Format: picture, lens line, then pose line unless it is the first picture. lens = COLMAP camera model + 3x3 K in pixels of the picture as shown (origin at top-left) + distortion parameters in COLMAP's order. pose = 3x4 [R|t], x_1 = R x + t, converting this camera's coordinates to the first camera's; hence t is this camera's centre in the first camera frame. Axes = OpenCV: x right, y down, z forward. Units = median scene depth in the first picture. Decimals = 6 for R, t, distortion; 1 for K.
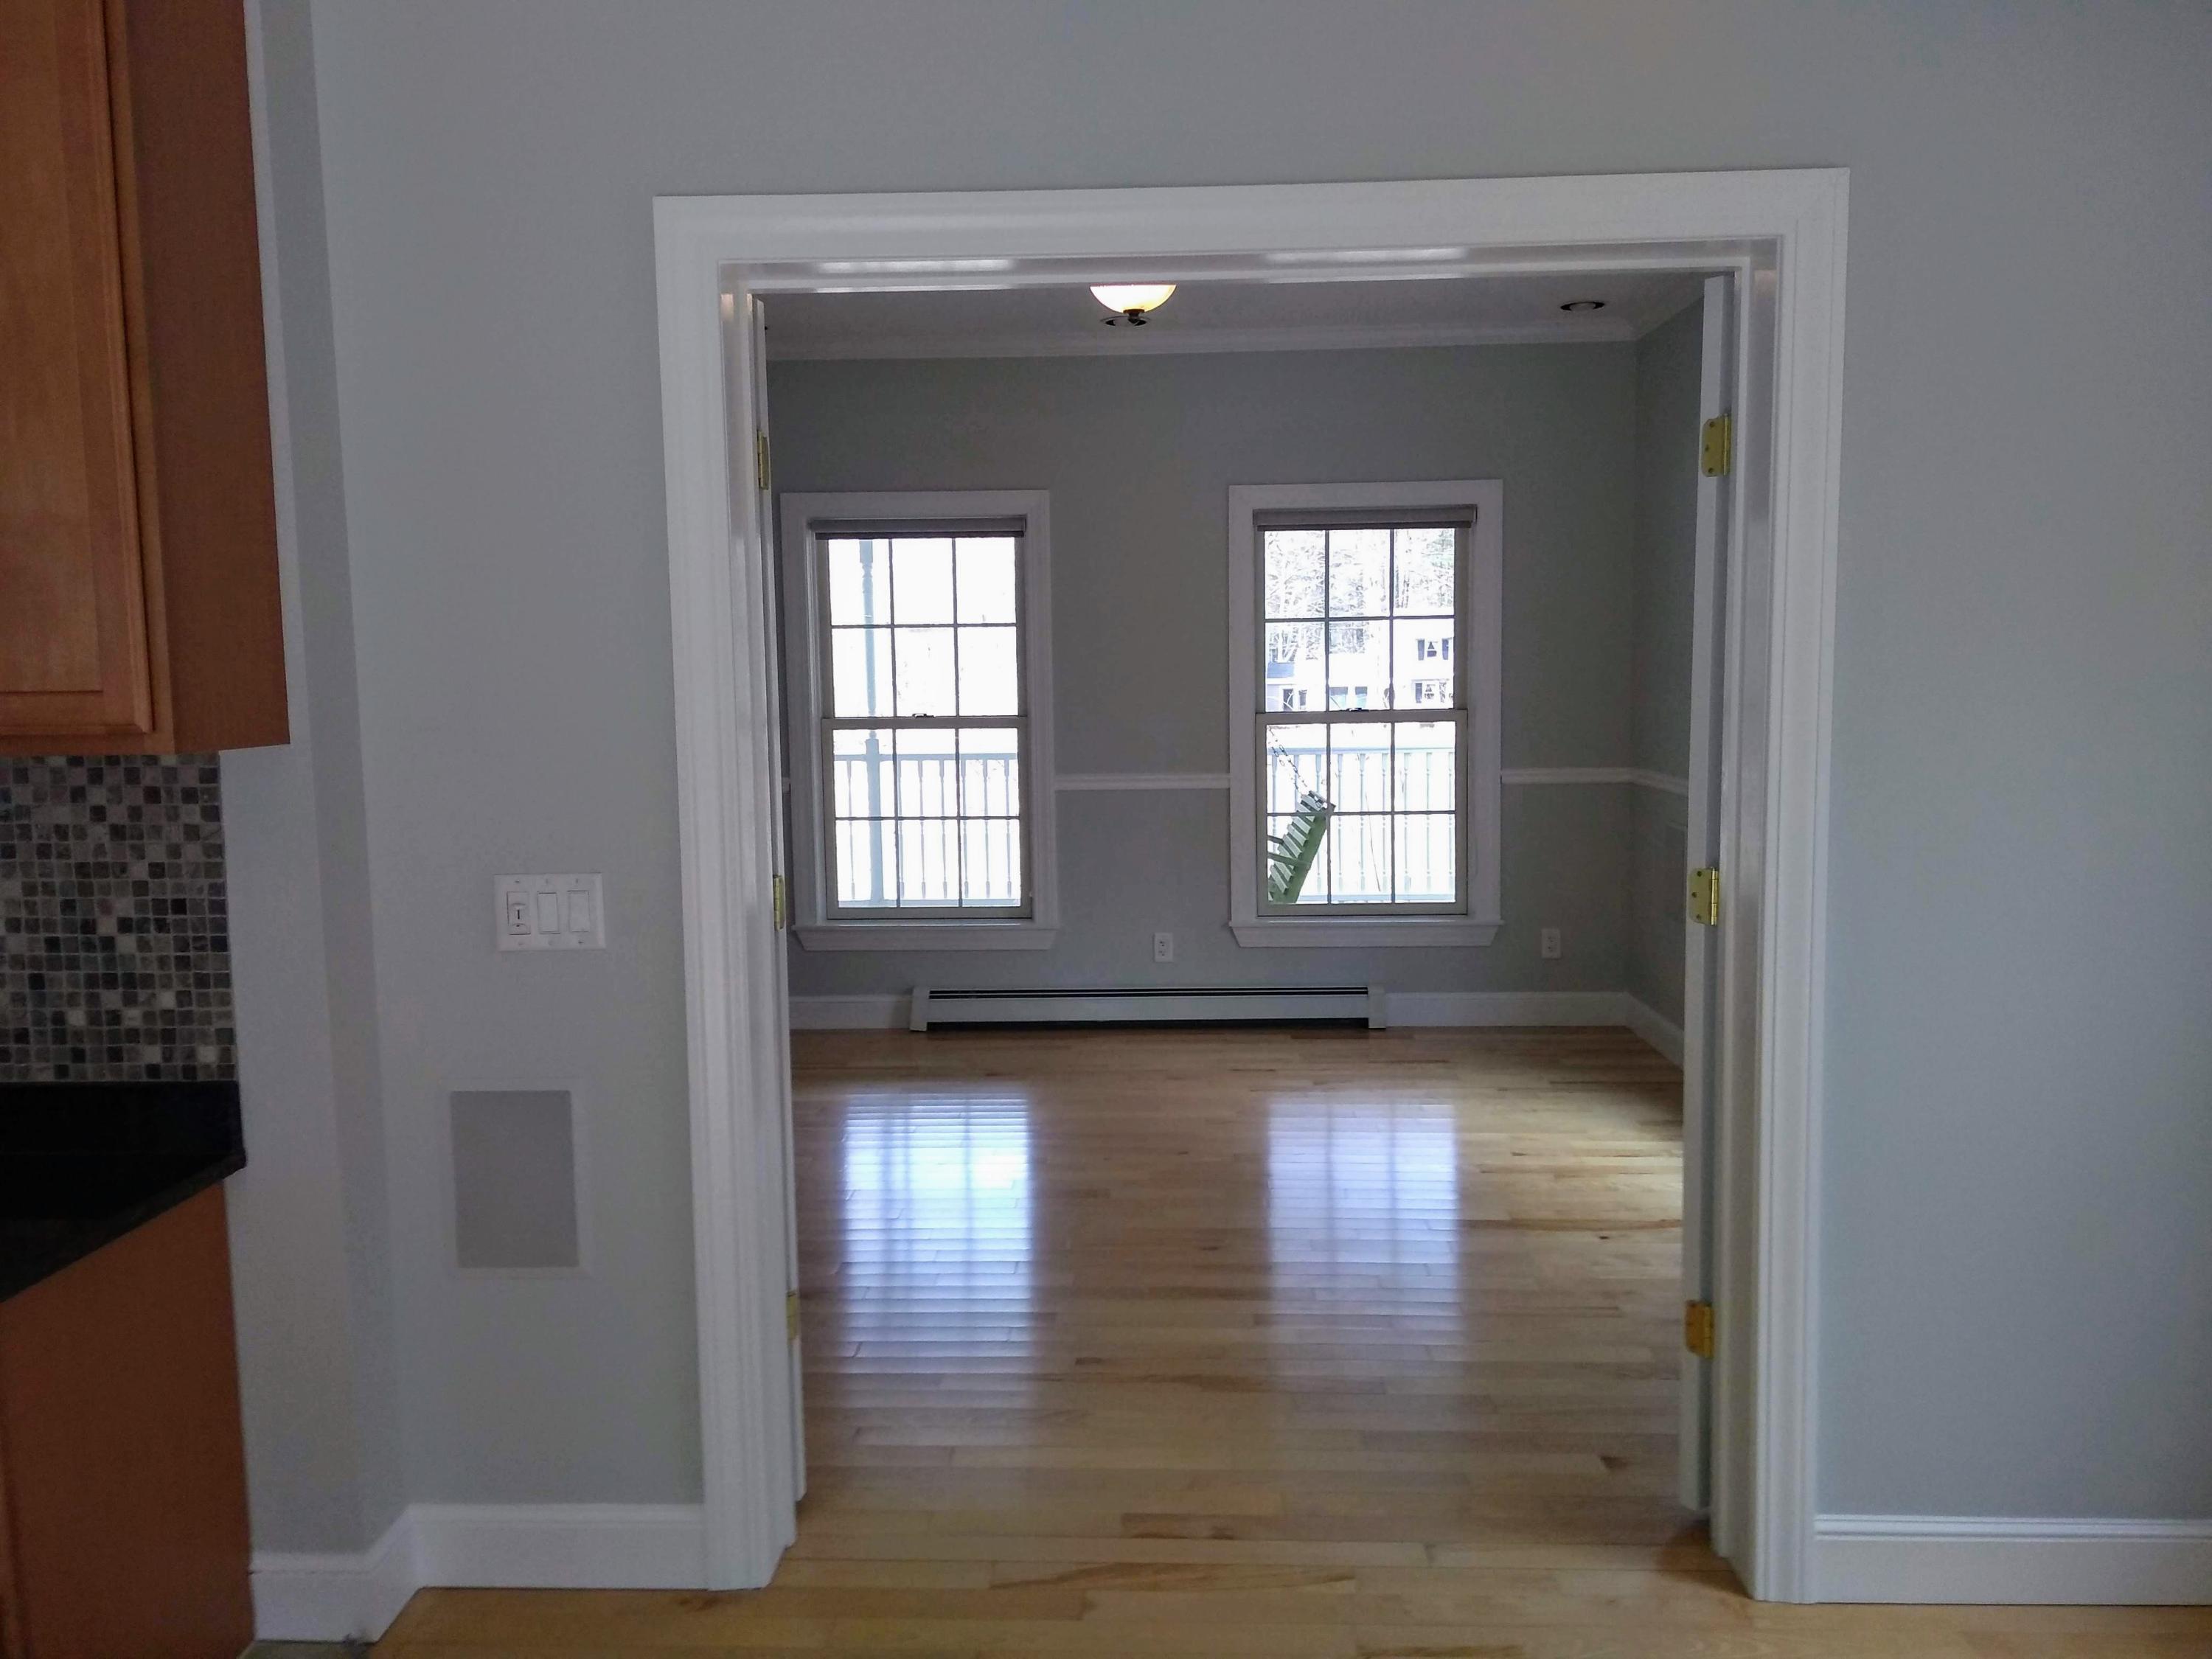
lens RADIAL K [[1684.8, 0, 1112.3], [0, 1684.8, 828.5], [0, 0, 1]] dist [-0.003832, -0.010432]
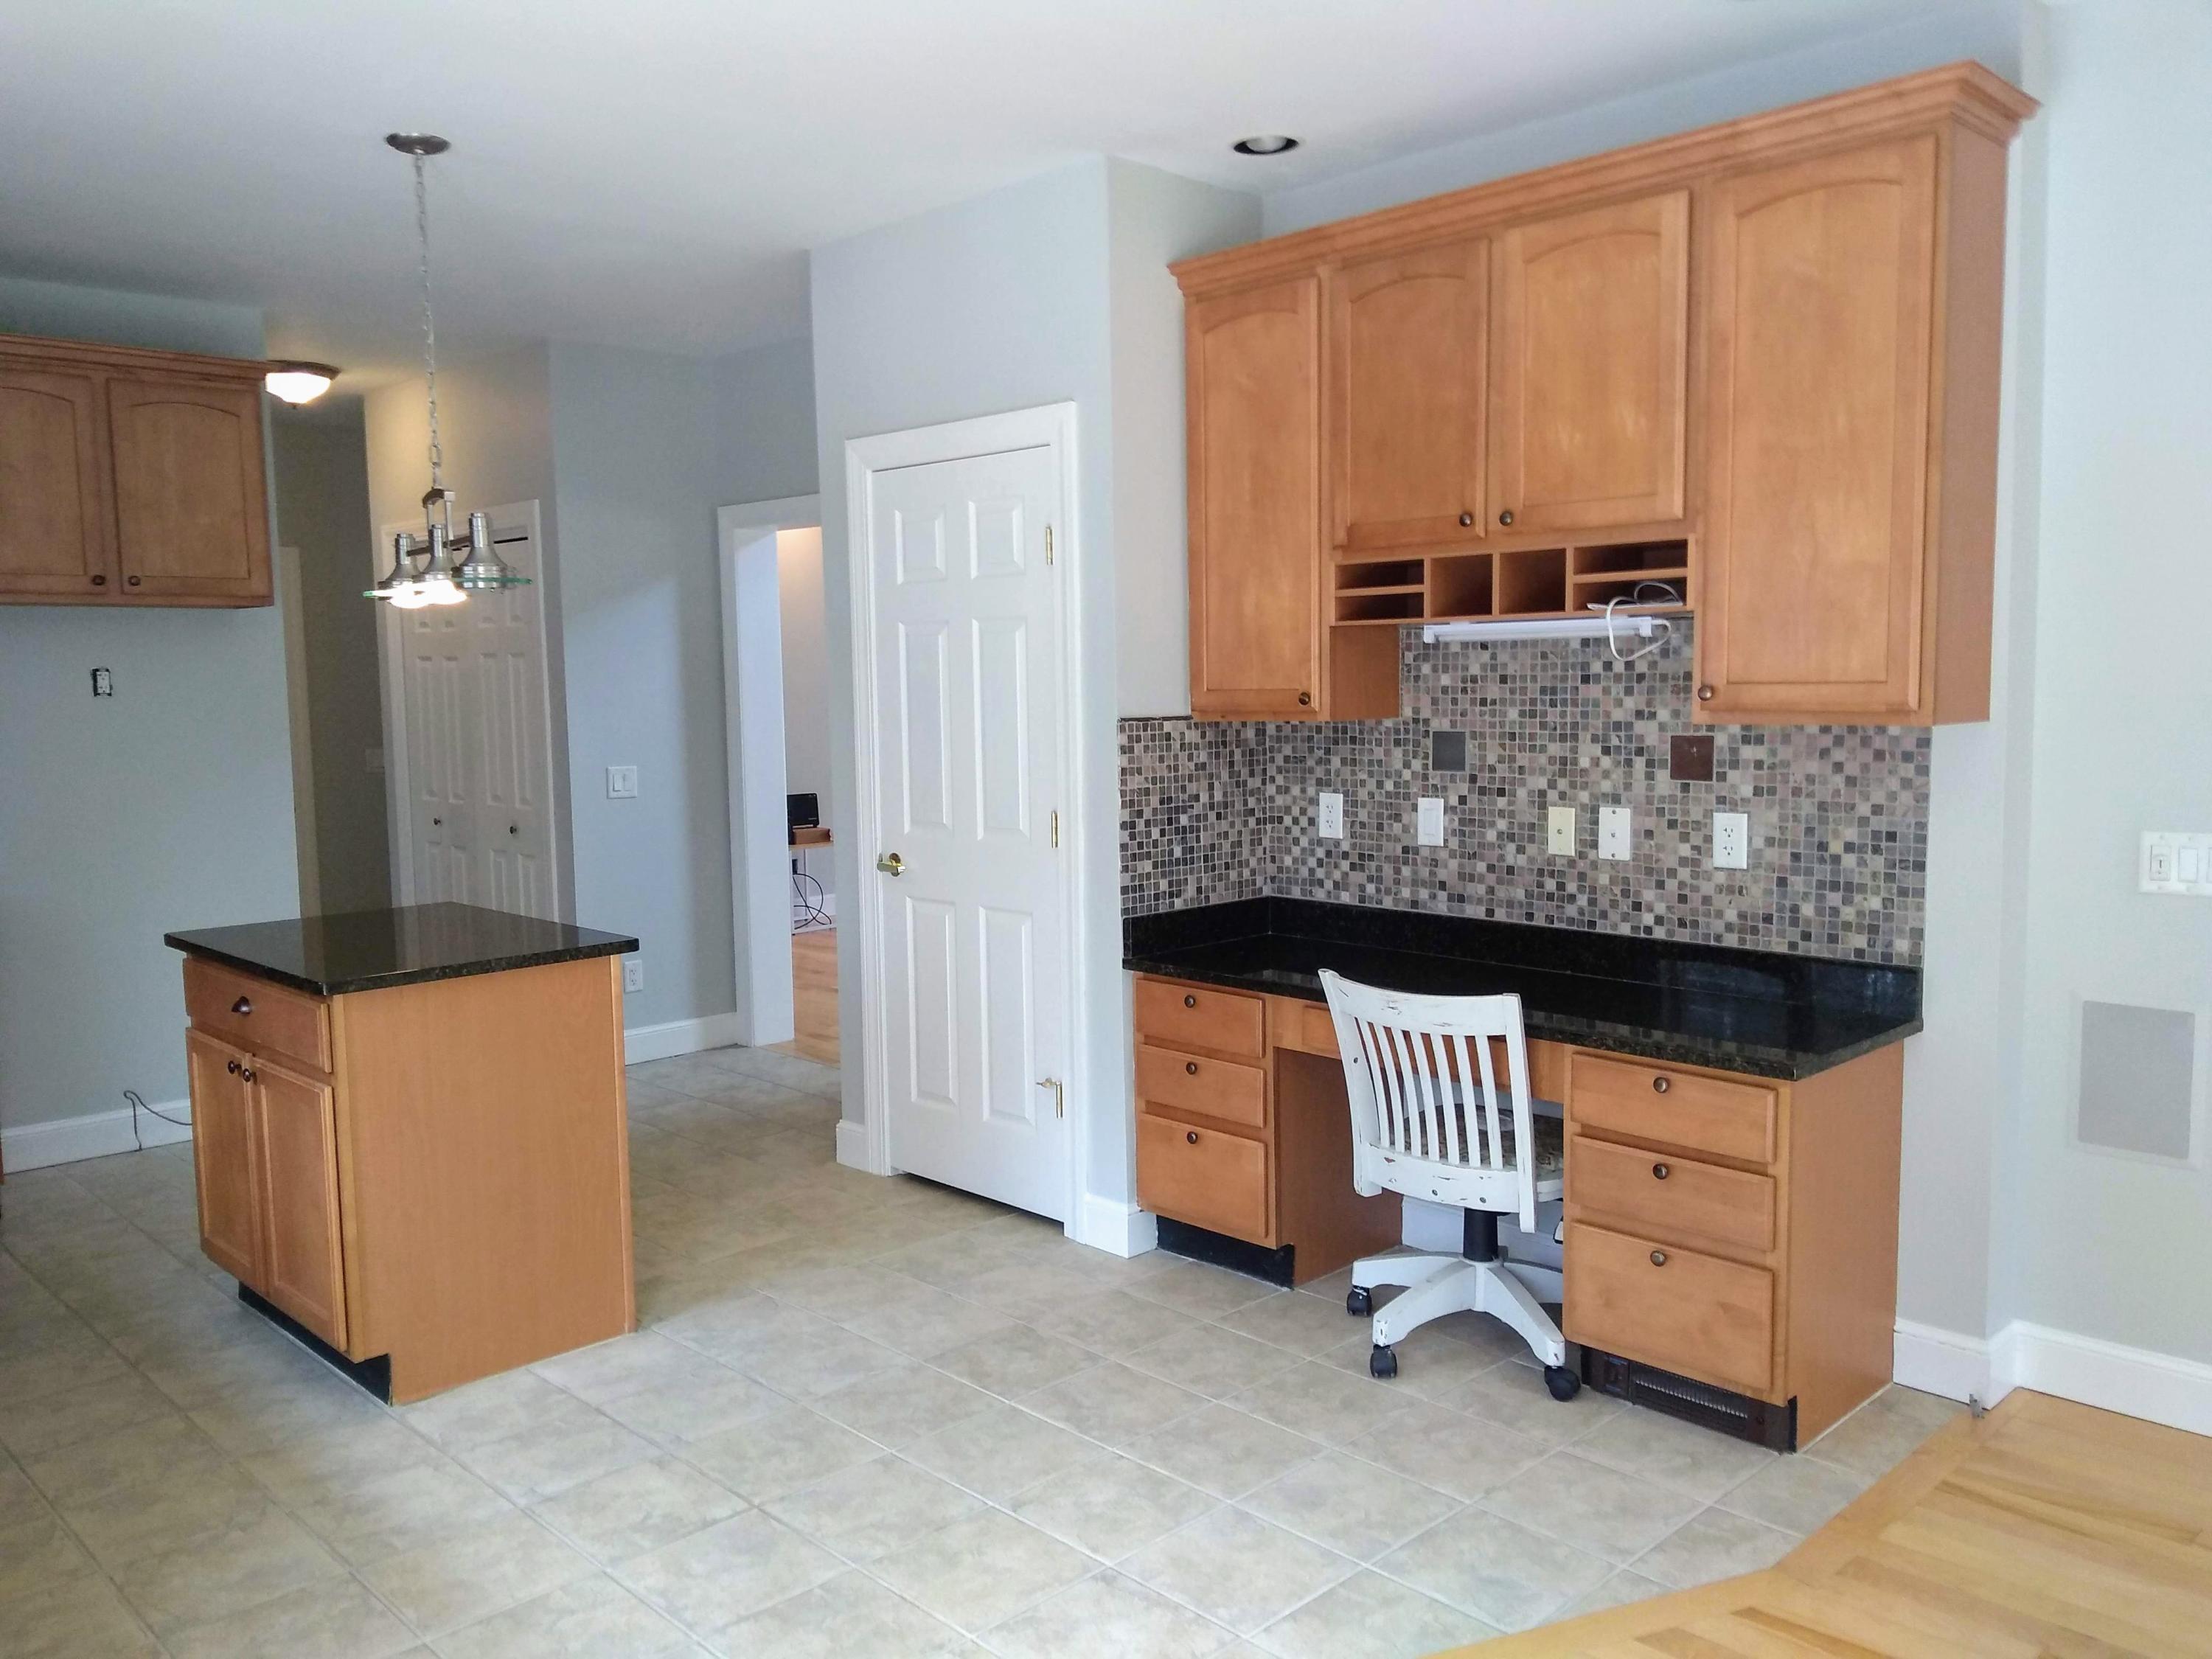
lens RADIAL K [[1684.8, 0, 1101.6], [0, 1684.8, 845.5], [0, 0, 1]] dist [-0.003832, -0.010432]
pose [[0.697334, 0.072279, -0.713092, -0.018815], [-0.058172, 0.997327, 0.044203, 0.030064], [0.714382, 0.010657, 0.699675, -0.434017]]
